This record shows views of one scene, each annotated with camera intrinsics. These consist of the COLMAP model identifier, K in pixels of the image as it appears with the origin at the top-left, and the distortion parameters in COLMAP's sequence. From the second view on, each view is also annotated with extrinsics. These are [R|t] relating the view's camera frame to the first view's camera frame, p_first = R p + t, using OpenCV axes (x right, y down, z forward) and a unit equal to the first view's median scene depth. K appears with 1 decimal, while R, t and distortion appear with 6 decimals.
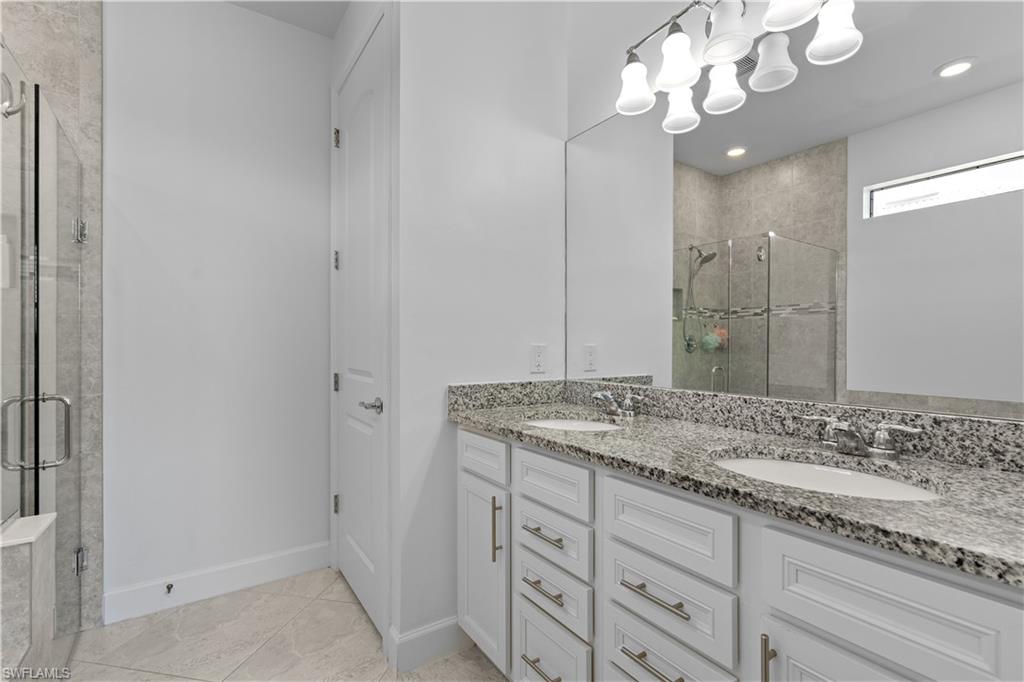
lens RADIAL K [[466.6, 0, 514.1], [0, 466.6, 342.2], [0, 0, 1]] dist [-0.001417, 0.001303]
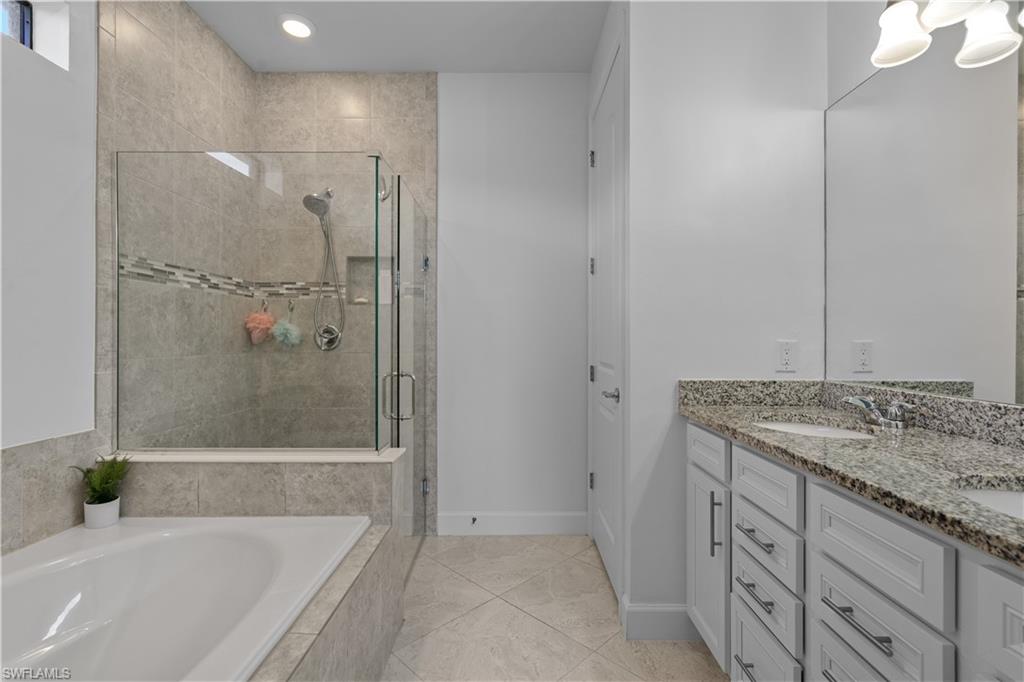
lens RADIAL K [[469.2, 0, 518.1], [0, 469.2, 334.0], [0, 0, 1]] dist [-0.001016, 0.001224]
pose [[0.828234, -0.005421, -0.560357, 0.153075], [0.001419, 0.999970, -0.007577, -0.002522], [0.560381, 0.005480, 0.828217, -0.066487]]
